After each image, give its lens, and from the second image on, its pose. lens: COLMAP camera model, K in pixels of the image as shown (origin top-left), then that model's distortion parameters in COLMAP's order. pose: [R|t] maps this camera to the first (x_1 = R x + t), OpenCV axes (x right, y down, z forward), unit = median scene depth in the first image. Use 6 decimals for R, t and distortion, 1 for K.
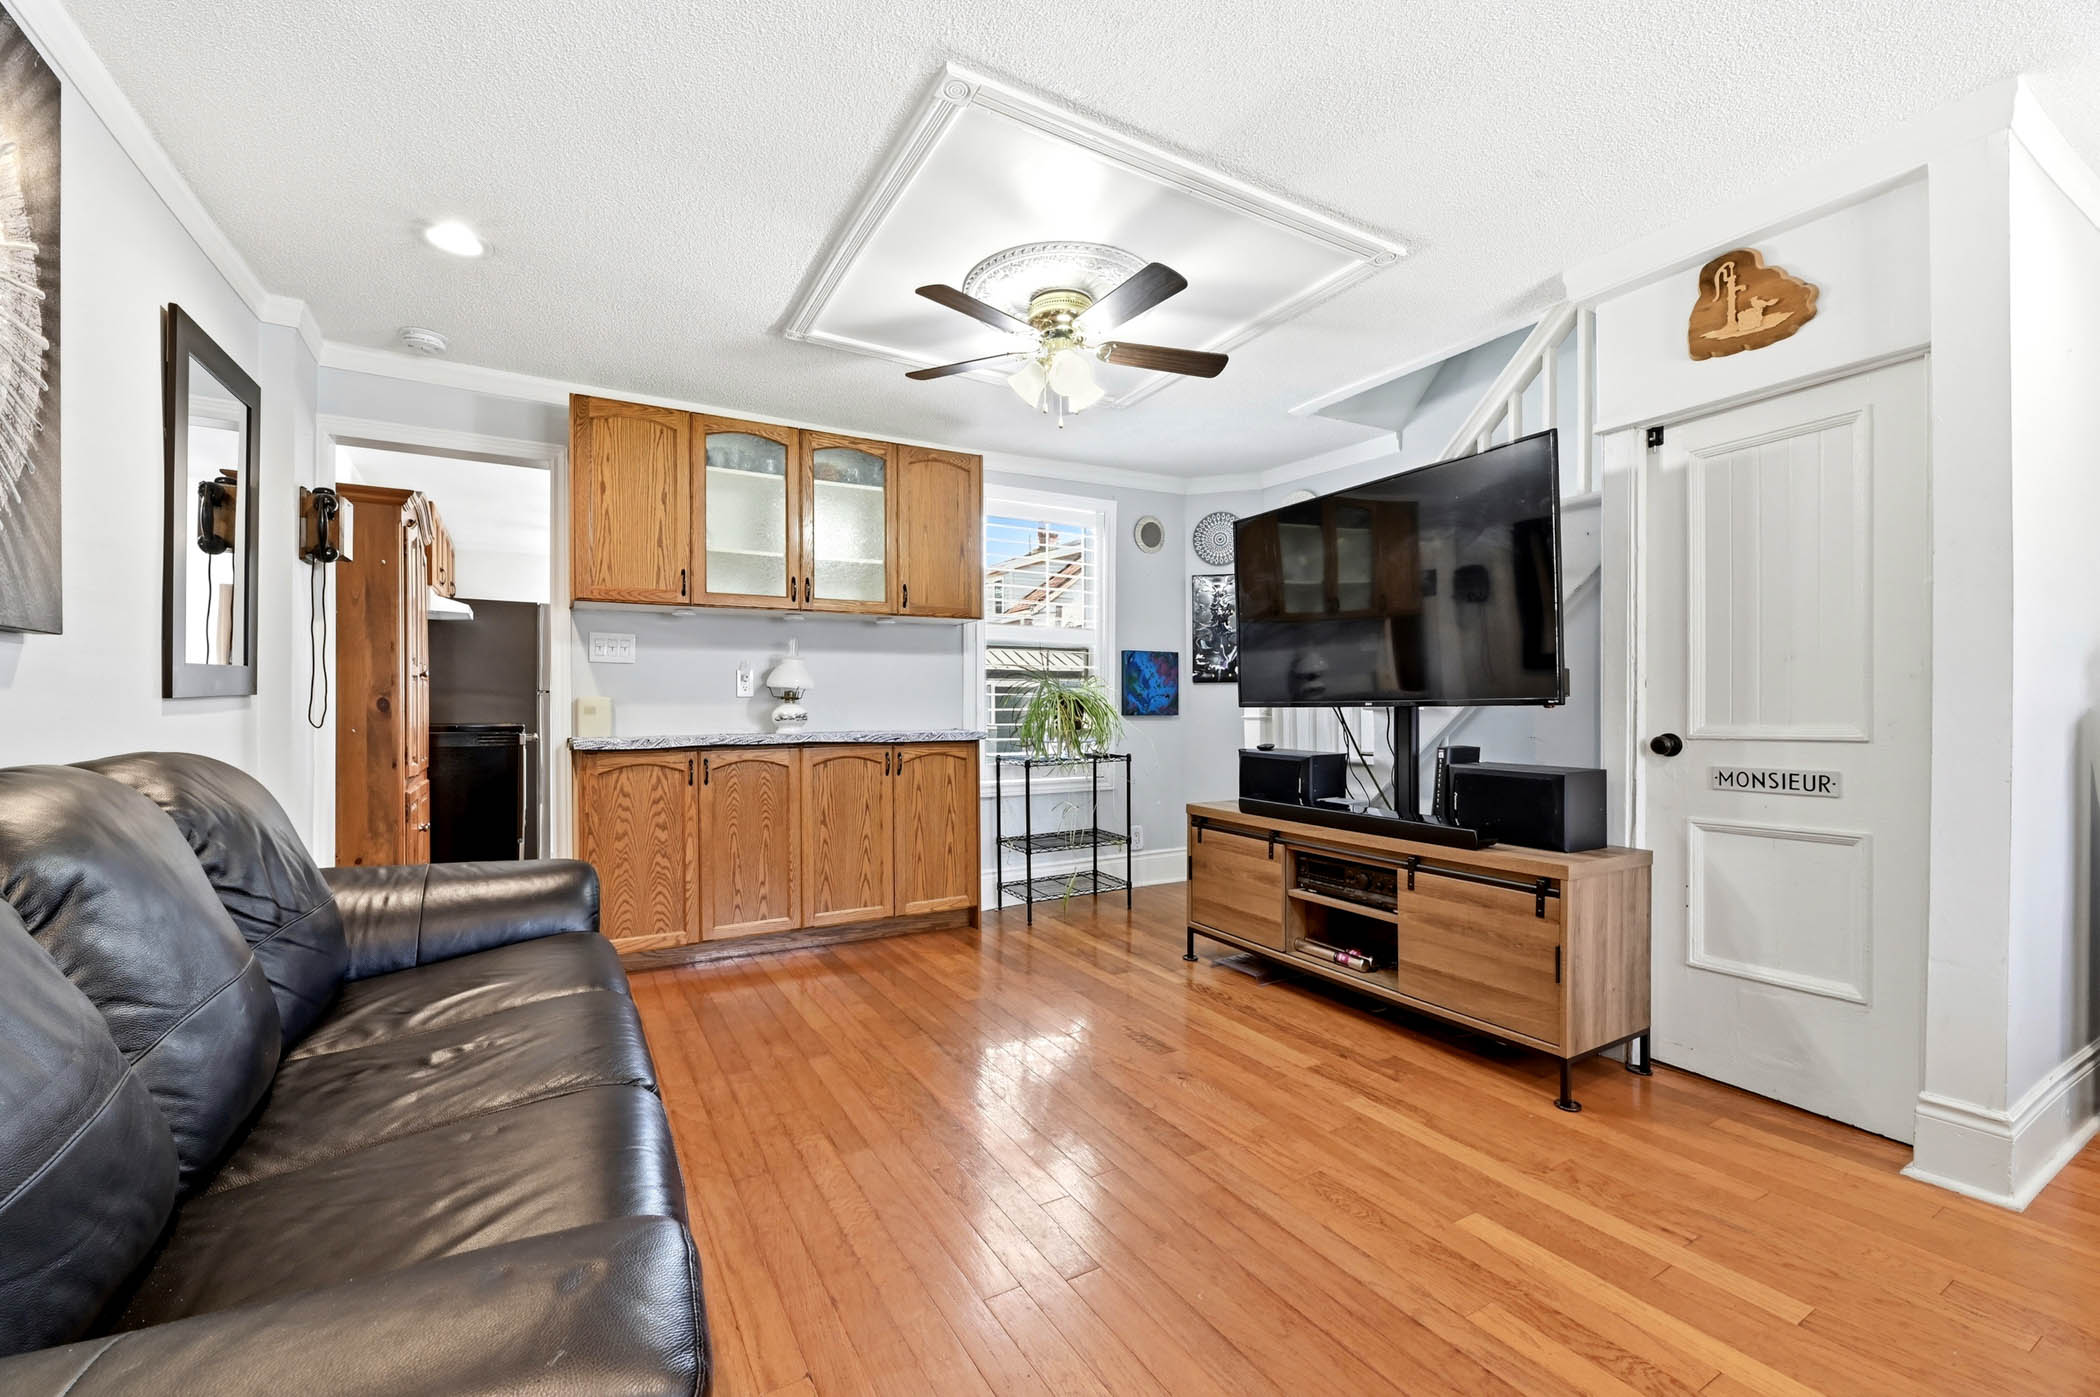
lens RADIAL K [[848.0, 0, 1020.9], [0, 848.0, 704.3], [0, 0, 1]] dist [-0.003075, -0.002569]
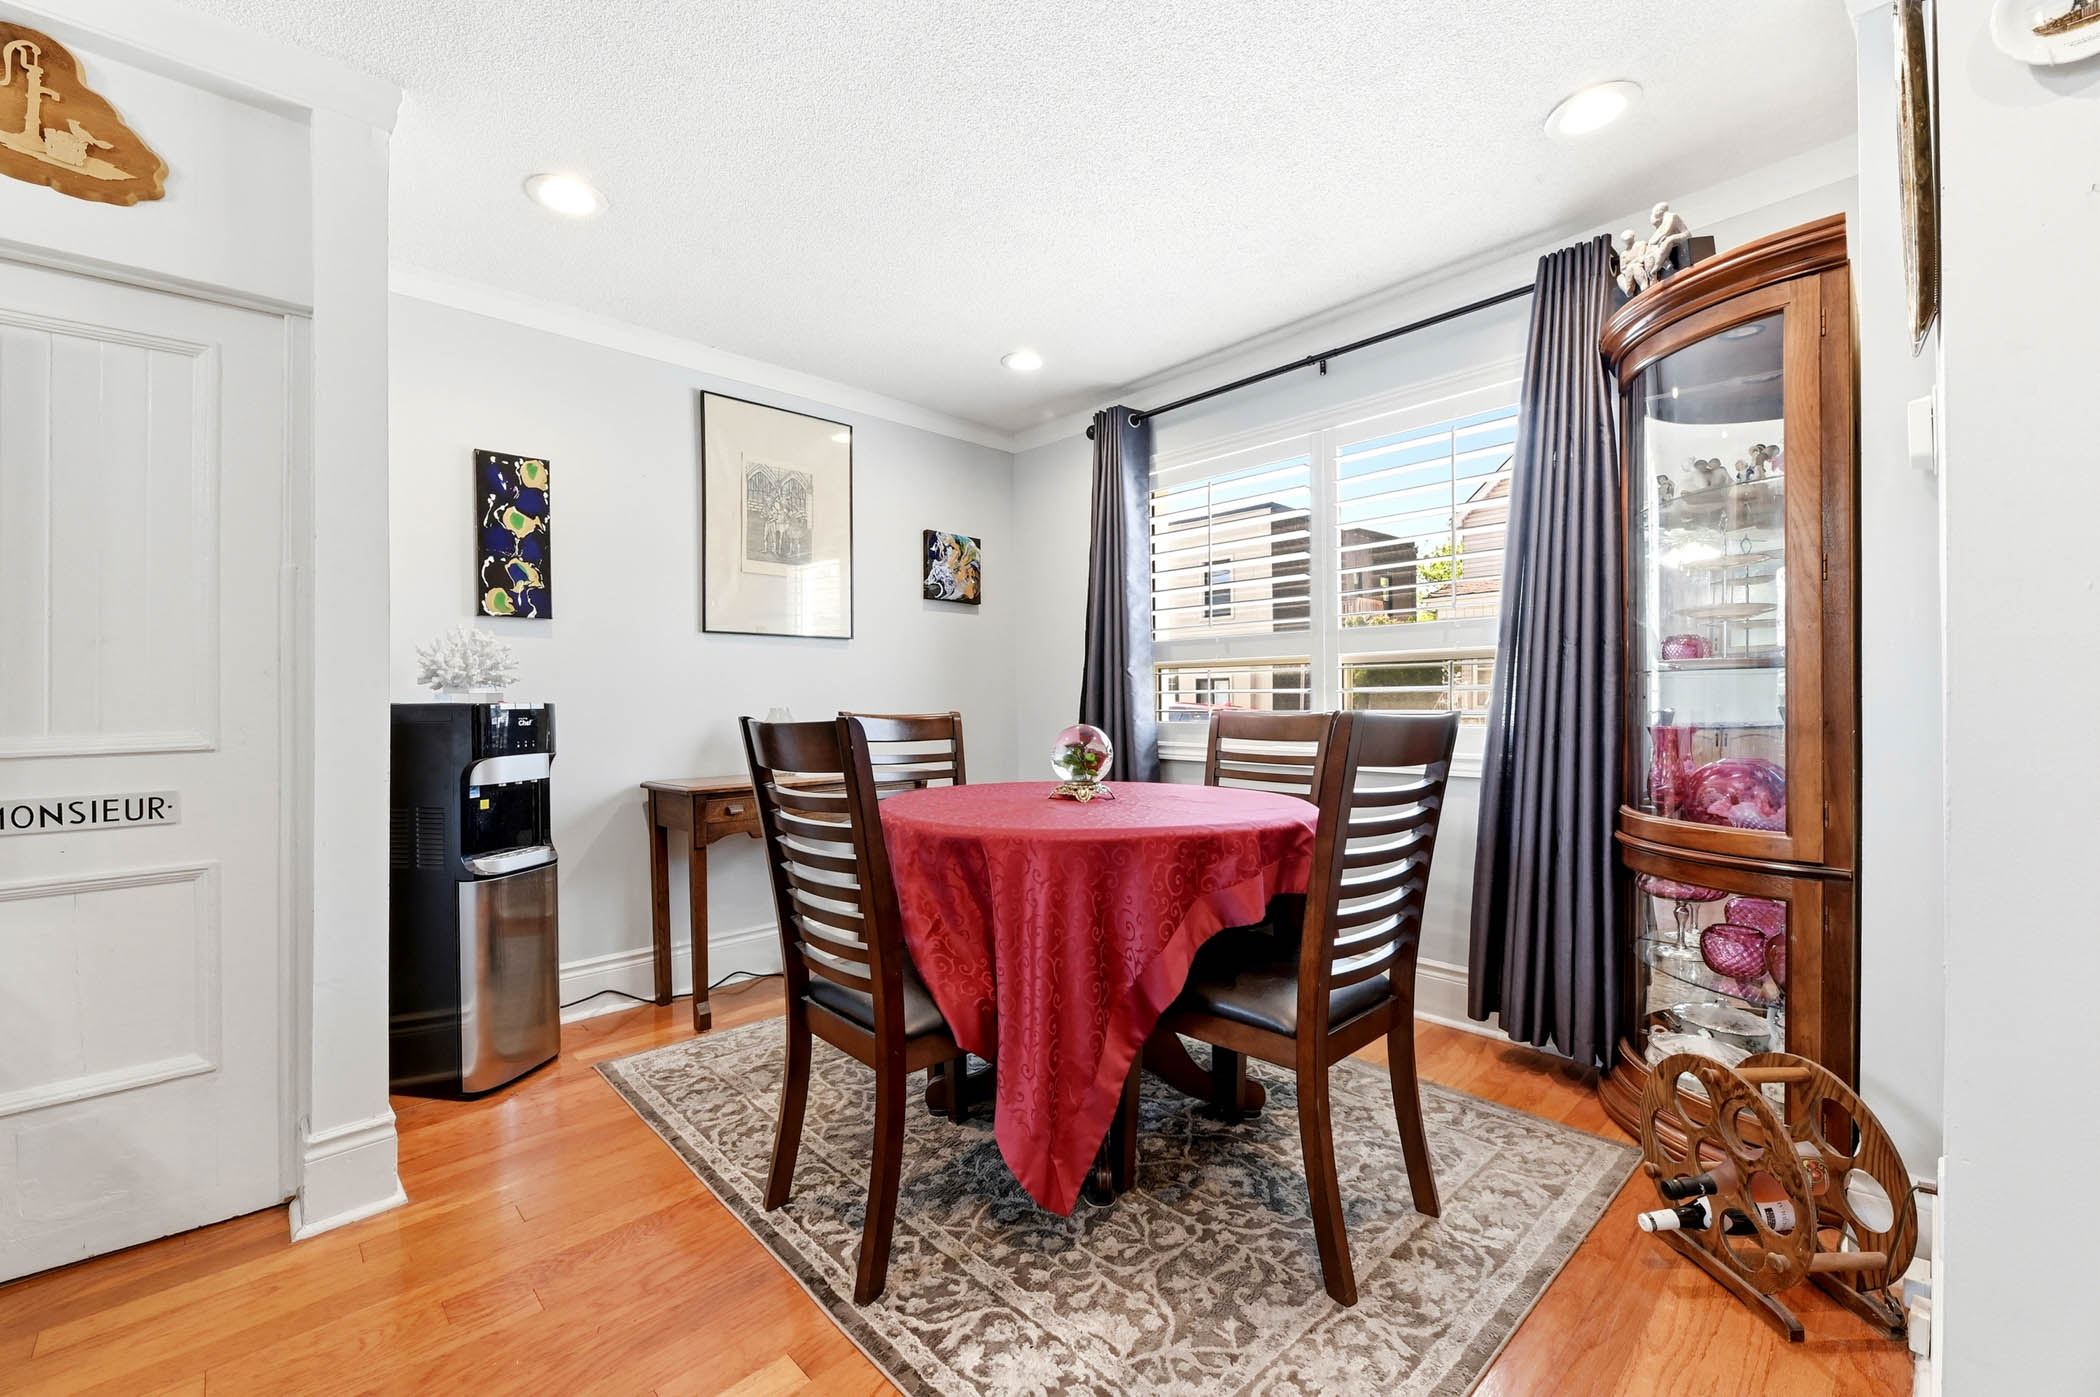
lens RADIAL K [[848.0, 0, 1045.7], [0, 848.0, 702.7], [0, 0, 1]] dist [-0.003075, -0.002569]
pose [[-0.257245, 0.005443, 0.966331, -0.001071], [0.007695, 0.999964, -0.003584, 0.005947], [-0.966316, 0.006514, -0.257278, 0.354500]]
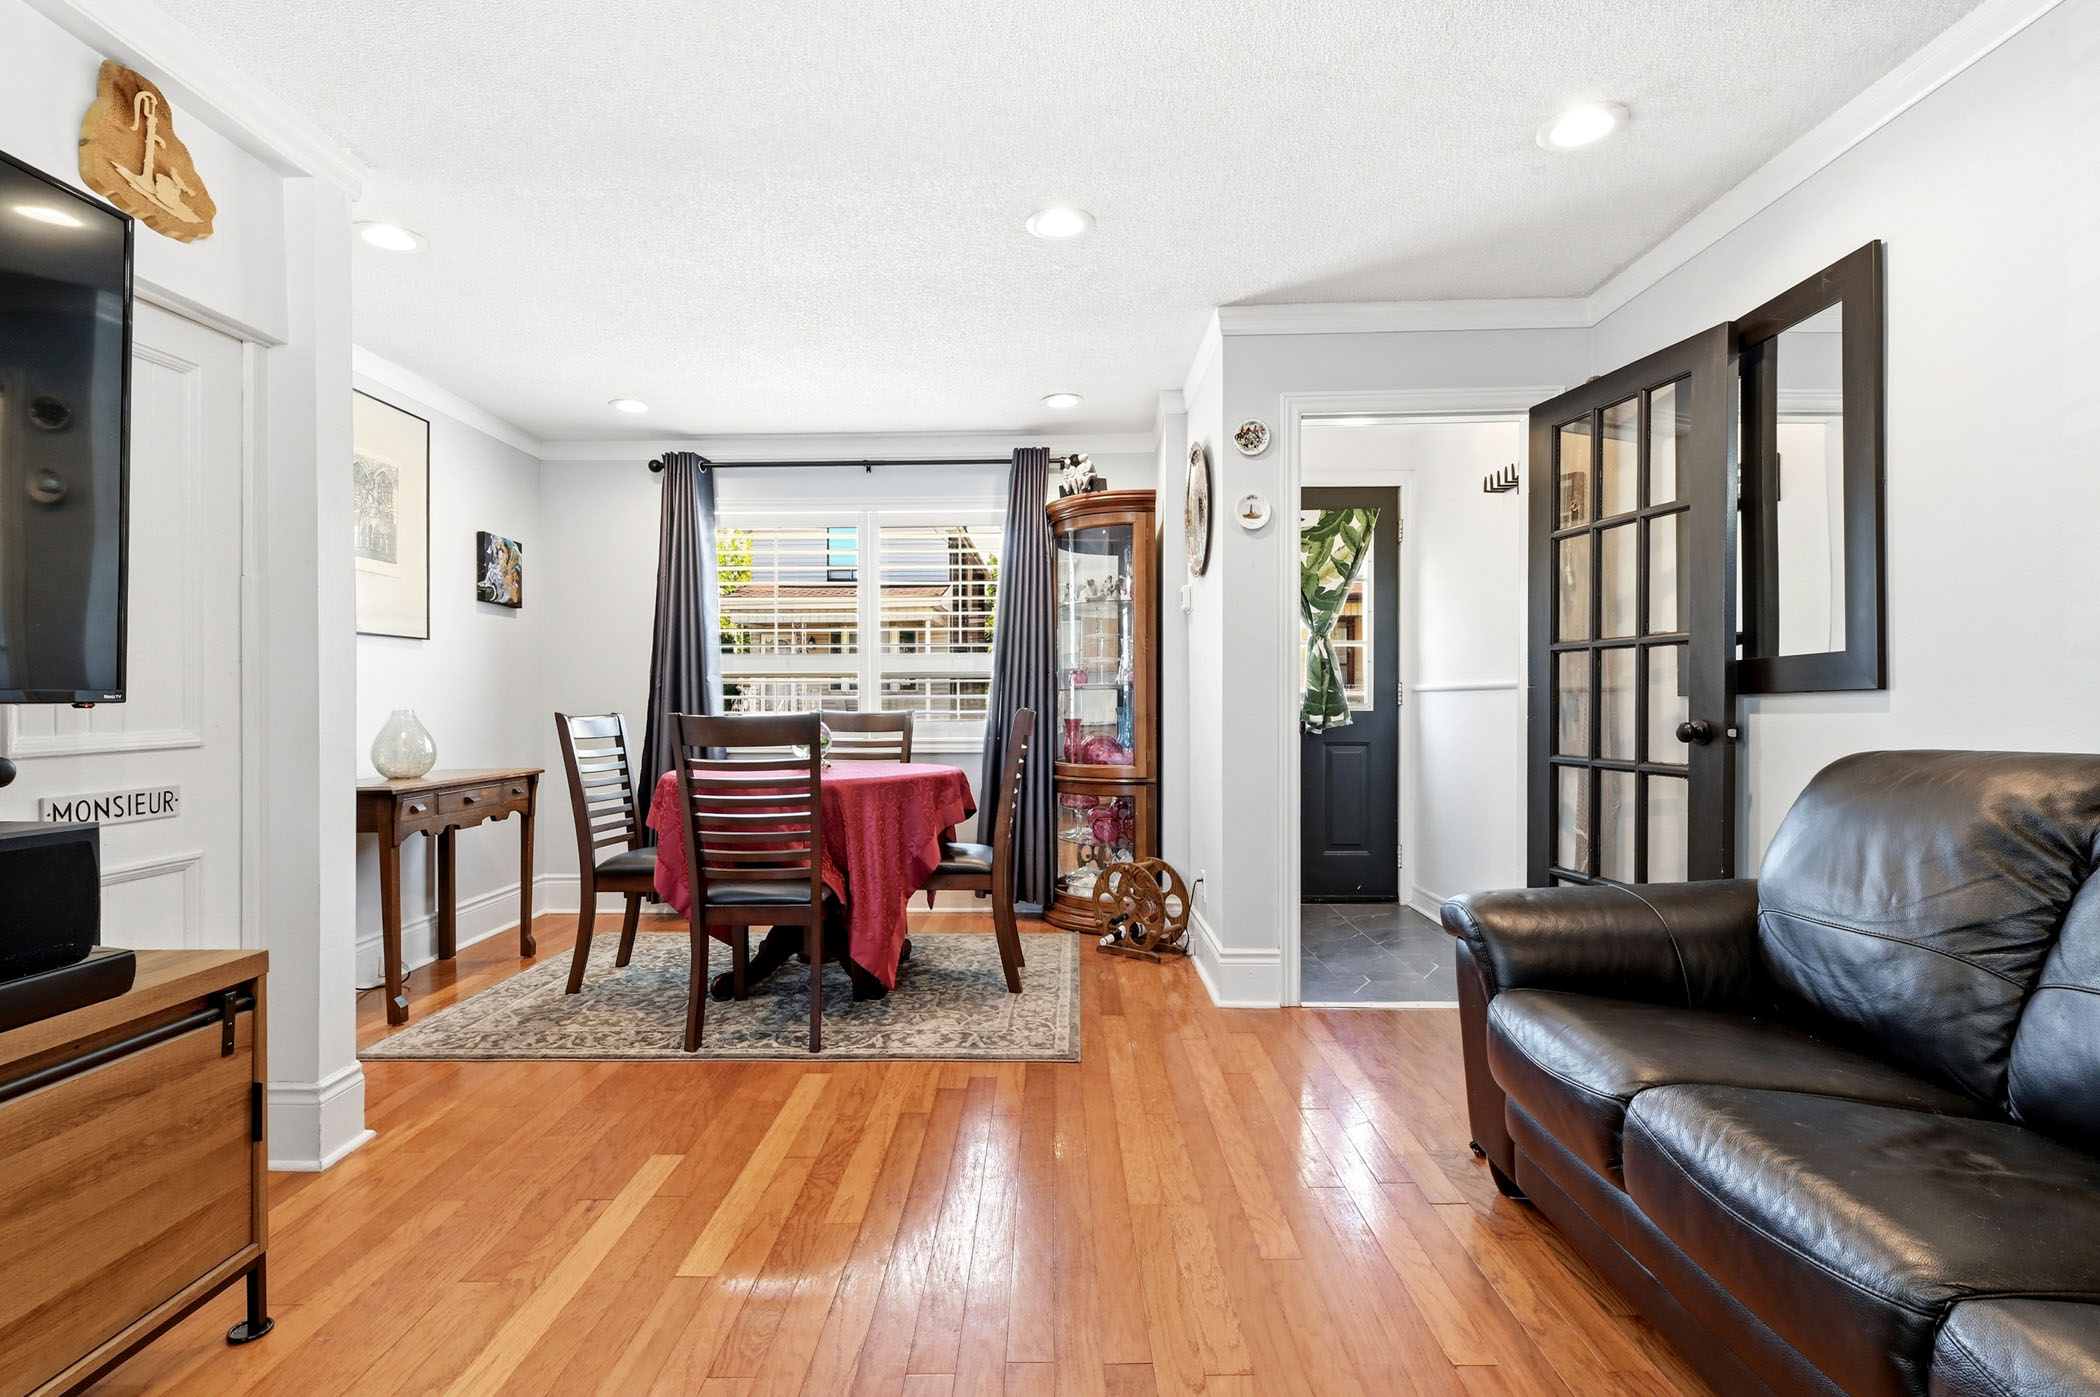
lens RADIAL K [[994.0, 0, 1047.3], [0, 994.0, 710.3], [0, 0, 1]] dist [0.000315, -0.001422]
pose [[-0.873547, 0.004178, 0.486722, -0.220711], [0.007234, 0.999964, 0.004398, 0.006958], [-0.486687, 0.007363, -0.873546, 1.226429]]
